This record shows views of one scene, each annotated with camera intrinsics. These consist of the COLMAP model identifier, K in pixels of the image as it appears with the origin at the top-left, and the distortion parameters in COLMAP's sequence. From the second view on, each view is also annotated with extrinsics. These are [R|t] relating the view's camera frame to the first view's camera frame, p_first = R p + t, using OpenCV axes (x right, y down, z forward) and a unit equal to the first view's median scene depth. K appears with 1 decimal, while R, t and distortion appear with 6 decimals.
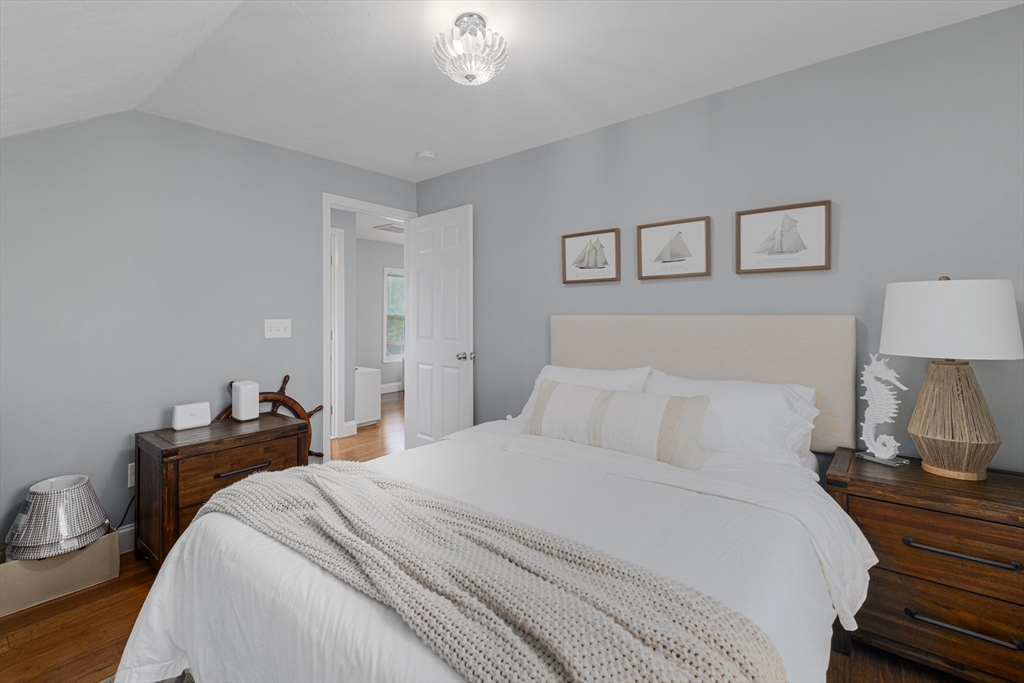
lens RADIAL K [[463.2, 0, 509.0], [0, 463.2, 322.9], [0, 0, 1]] dist [-0.000693, 0.000000]
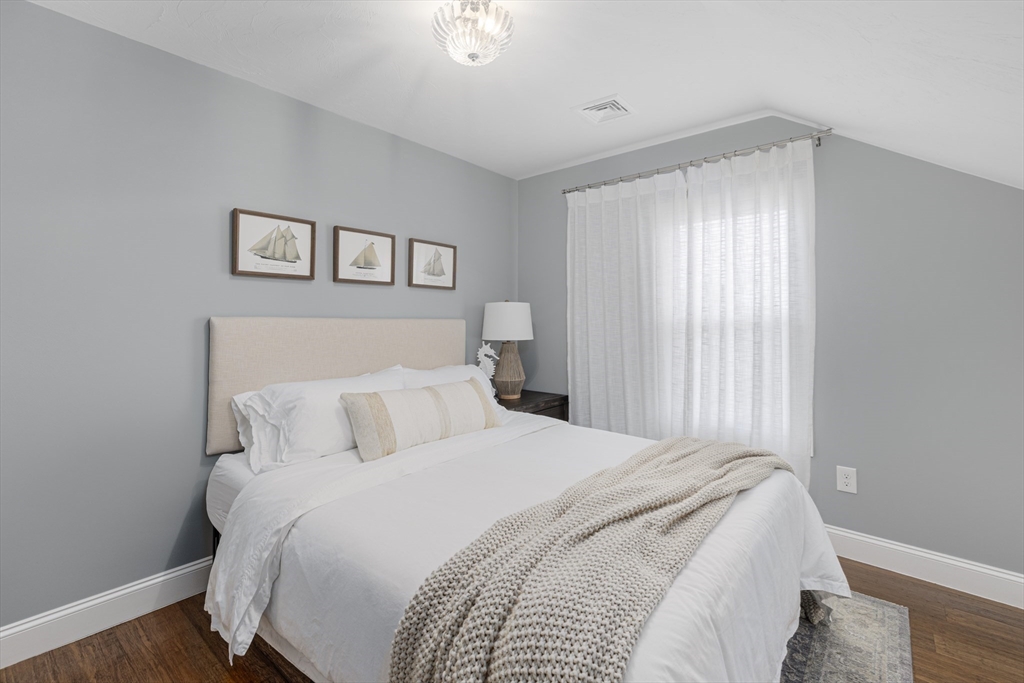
lens RADIAL K [[446.4, 0, 513.9], [0, 446.4, 326.3], [0, 0, 1]] dist [0.001449, 0.000442]
pose [[0.016827, -0.016252, 0.999726, -0.773049], [0.004888, 0.999857, 0.016172, -0.014993], [-0.999846, 0.004614, 0.016904, 0.727280]]
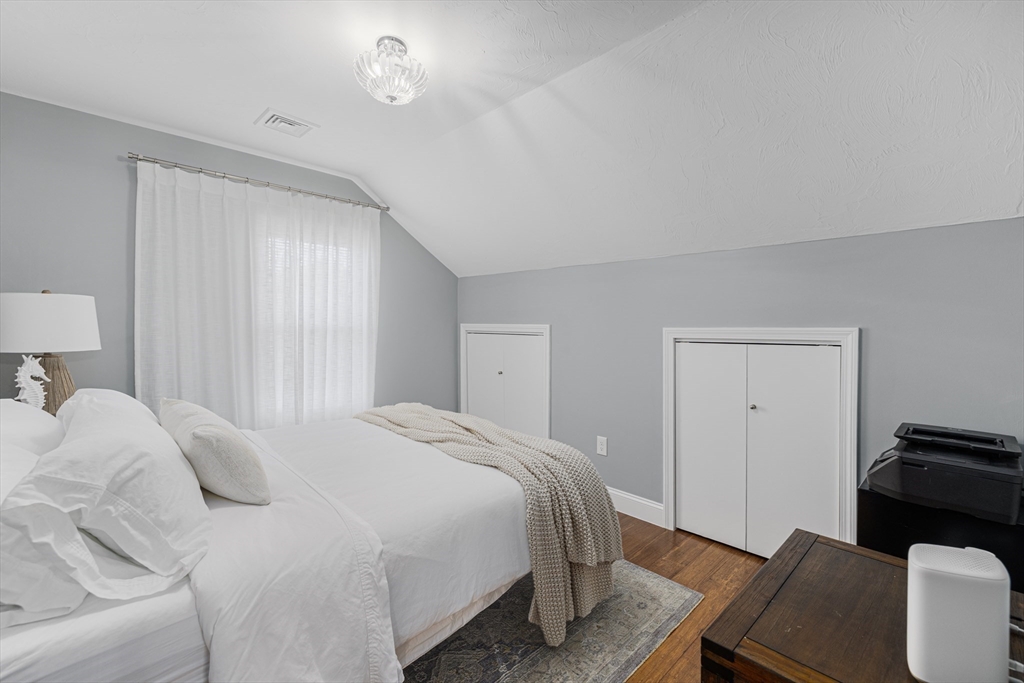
lens RADIAL K [[446.4, 0, 513.9], [0, 446.4, 326.3], [0, 0, 1]] dist [0.001449, 0.000442]
pose [[-0.991921, -0.008354, 0.126579, -0.392989], [-0.009113, 0.999944, -0.005422, -0.003413], [-0.126527, -0.006532, -0.991942, 1.607949]]
